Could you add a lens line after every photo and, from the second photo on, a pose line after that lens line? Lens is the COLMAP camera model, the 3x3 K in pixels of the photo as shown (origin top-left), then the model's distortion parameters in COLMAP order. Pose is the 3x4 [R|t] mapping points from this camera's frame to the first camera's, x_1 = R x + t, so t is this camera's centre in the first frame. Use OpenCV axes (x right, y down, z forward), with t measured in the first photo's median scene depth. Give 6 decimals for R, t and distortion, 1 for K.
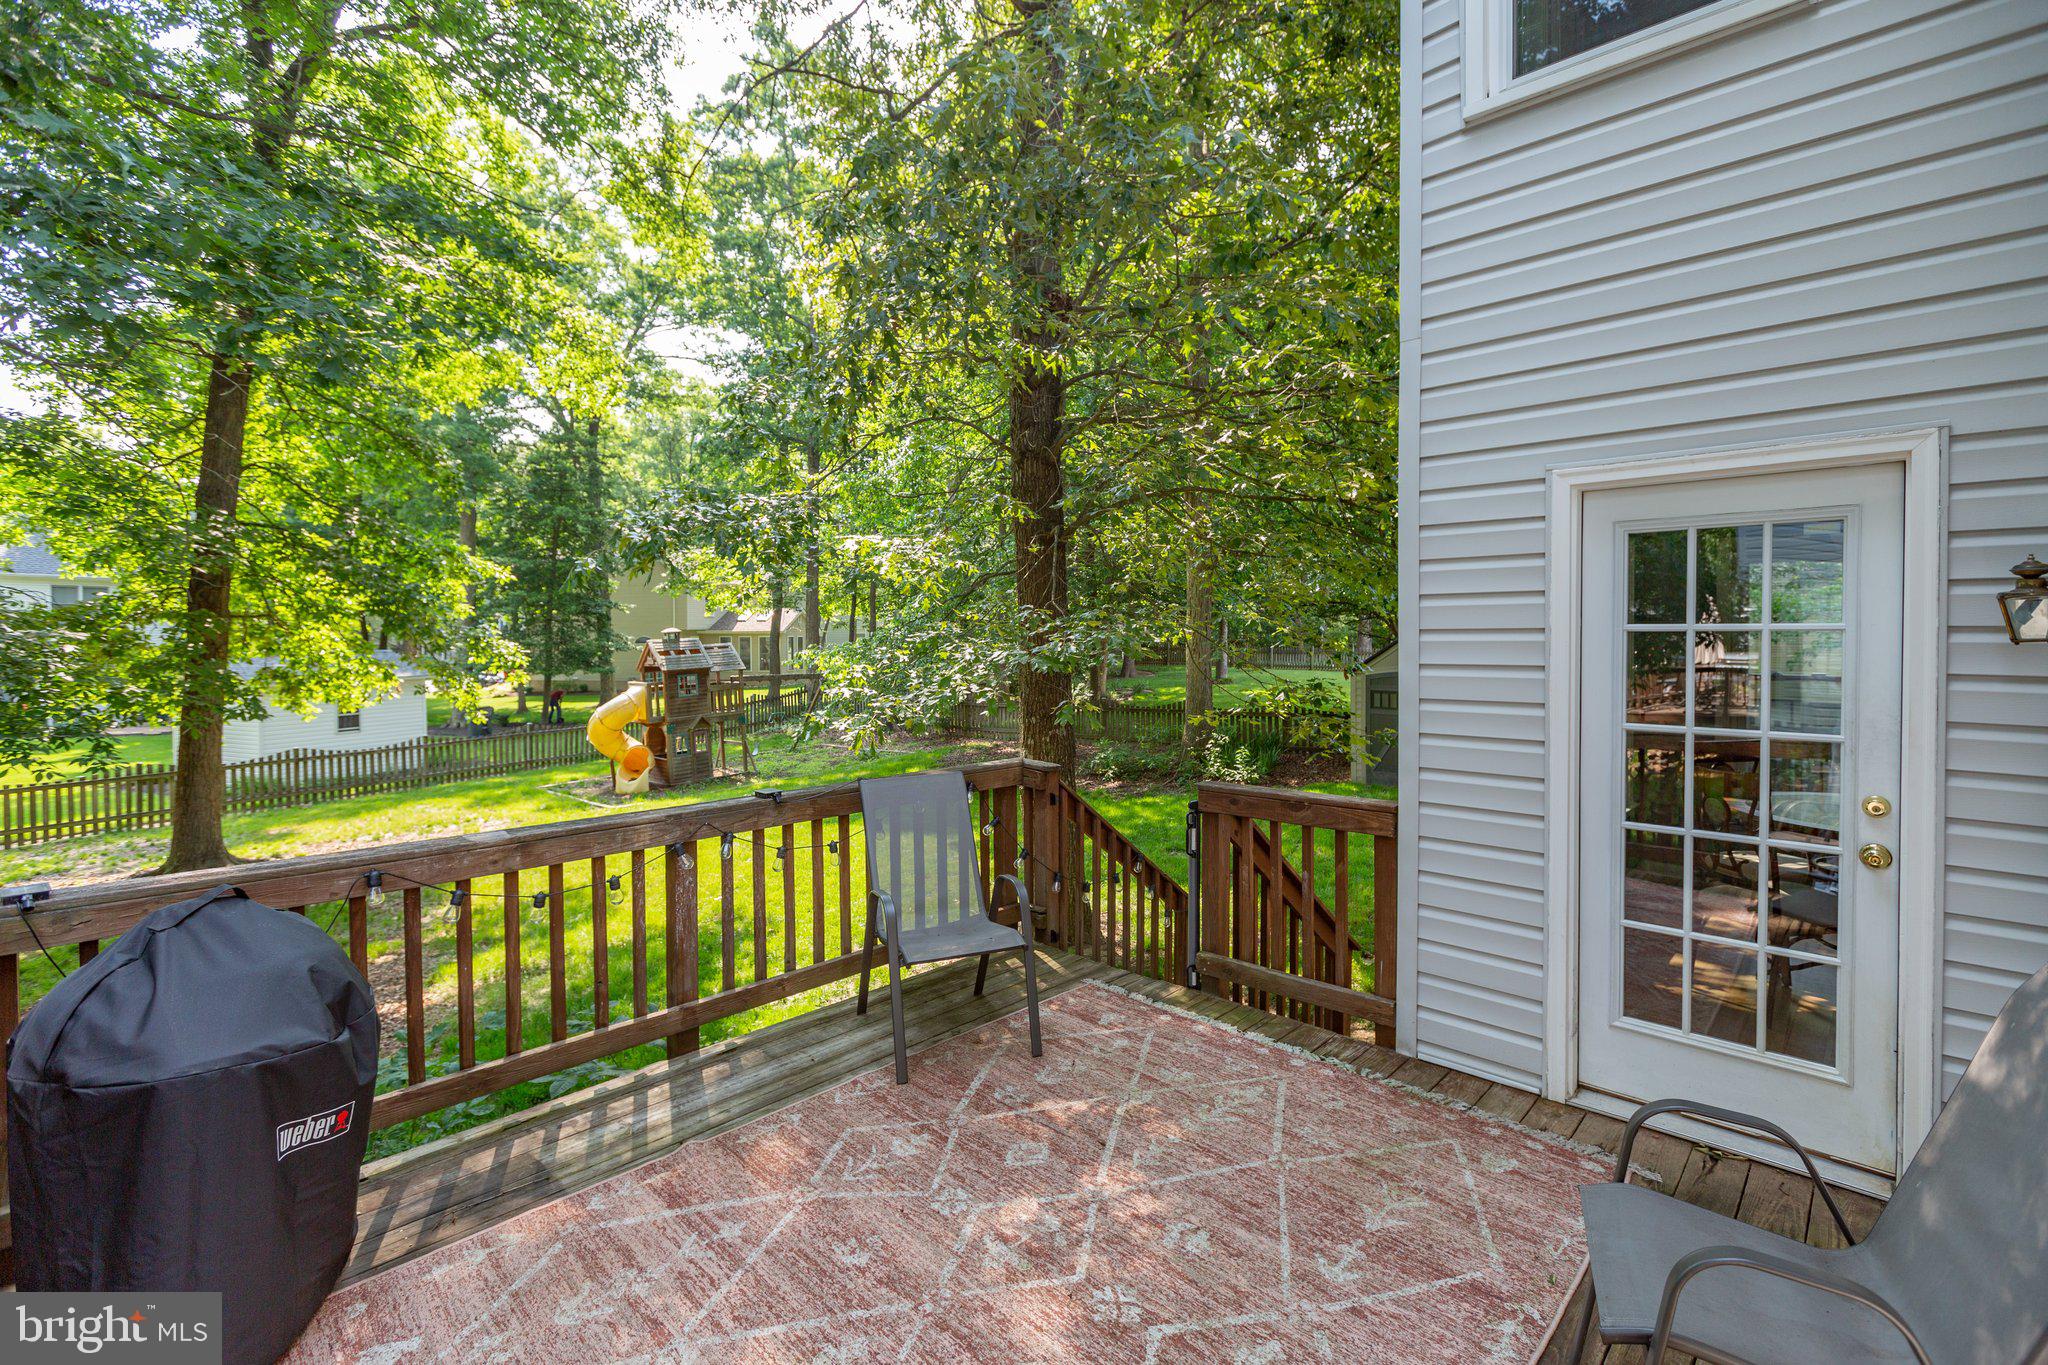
lens RADIAL K [[922.6, 0, 967.2], [0, 922.6, 644.6], [0, 0, 1]] dist [-0.004709, -0.000757]
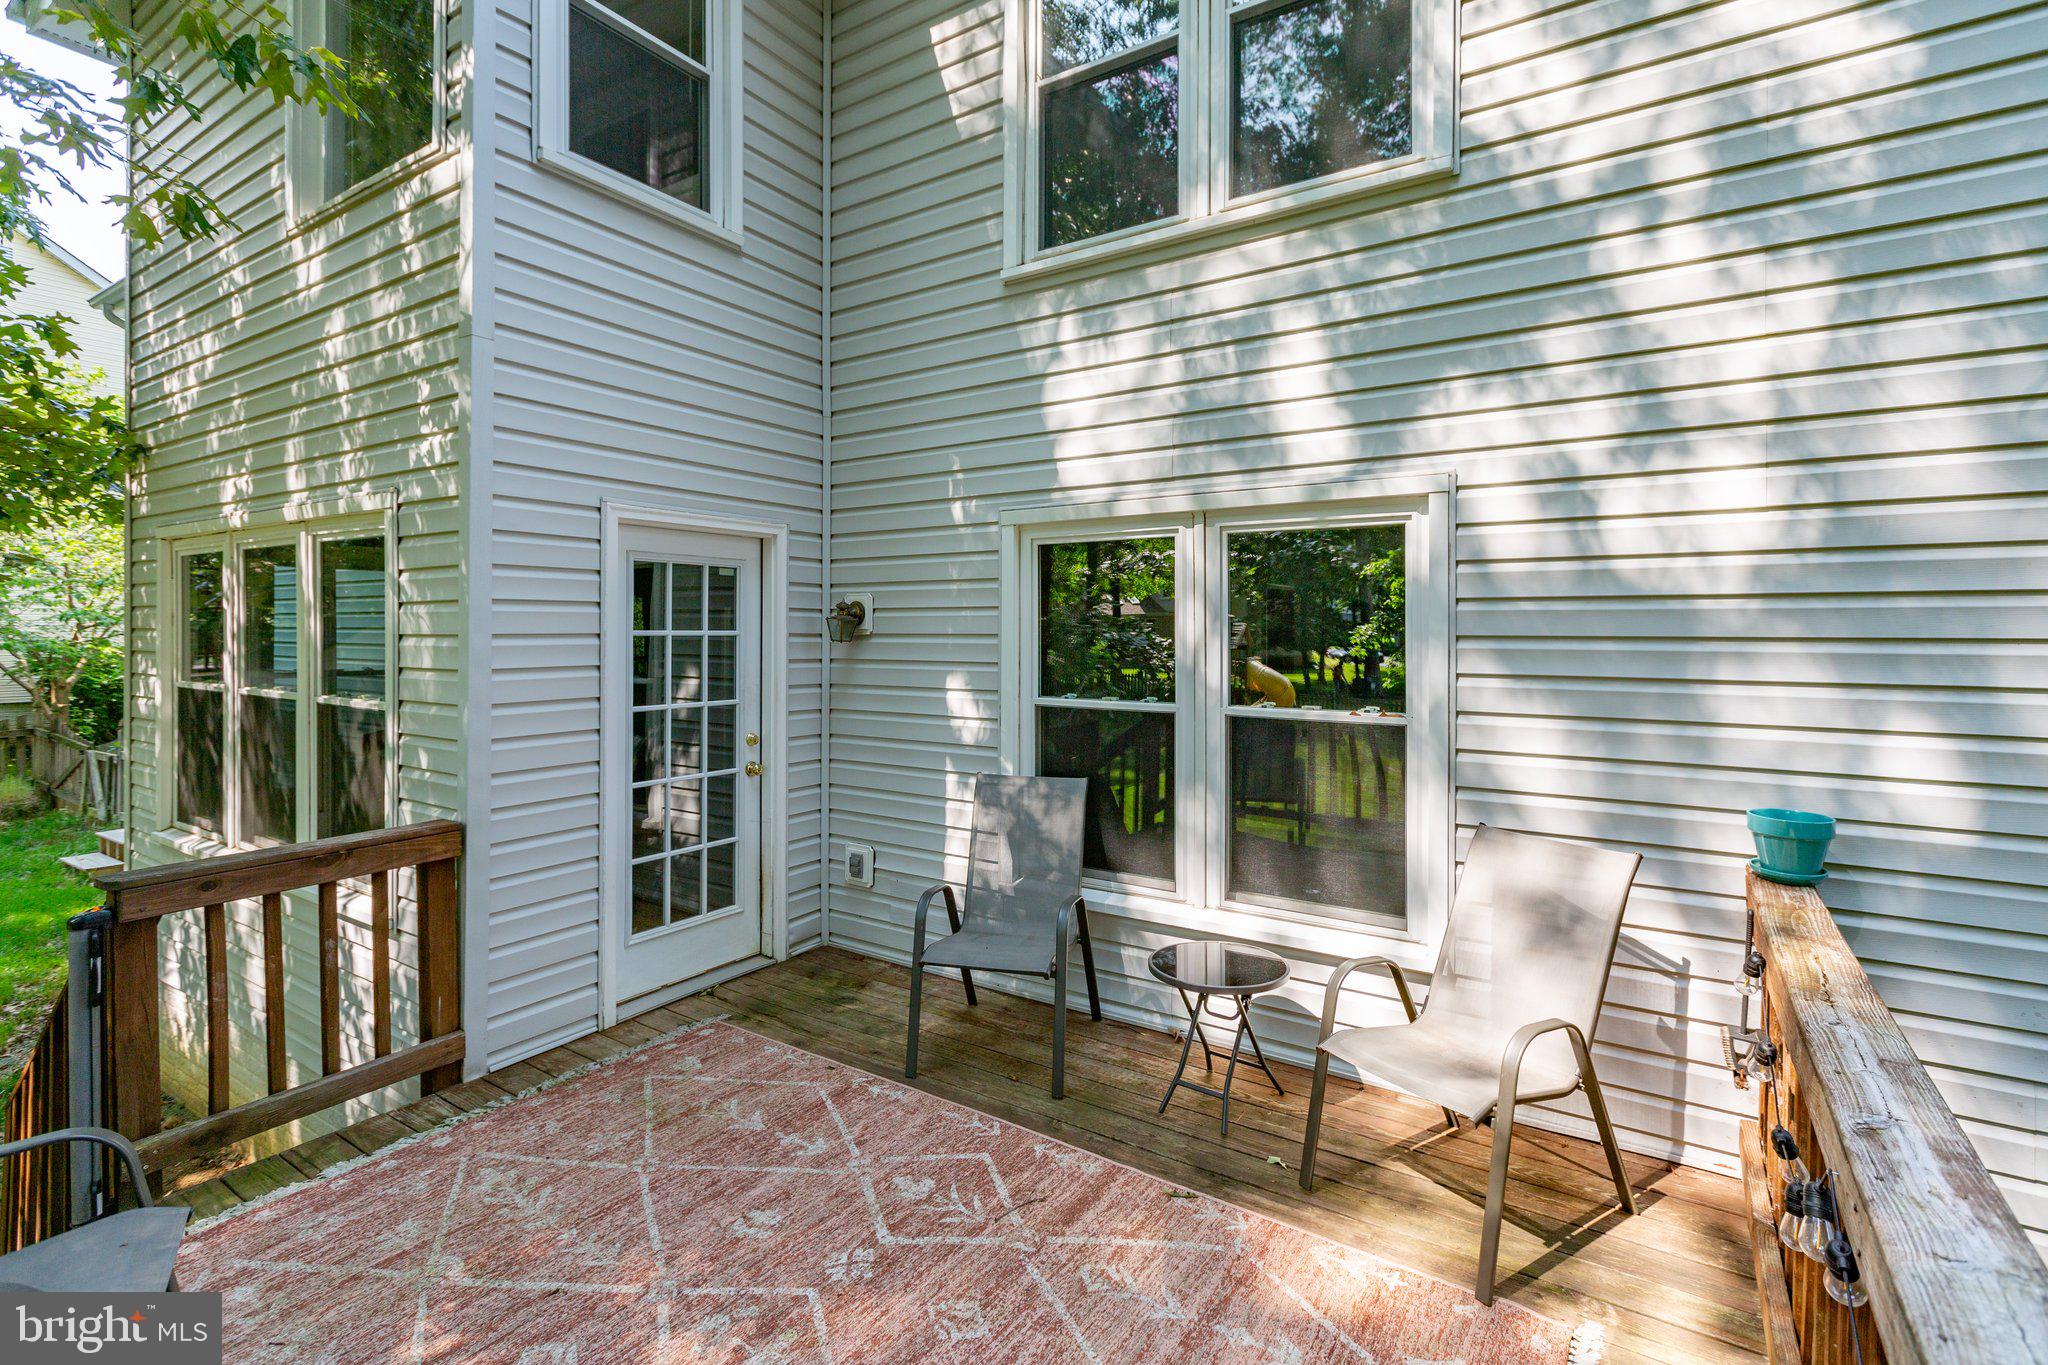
lens RADIAL K [[922.6, 0, 1036.2], [0, 922.6, 634.8], [0, 0, 1]] dist [-0.004709, -0.000757]
pose [[-0.206956, -0.003453, 0.978344, -0.647439], [0.011465, 0.999917, 0.005954, -0.017779], [-0.978283, 0.012449, -0.206899, 0.691789]]
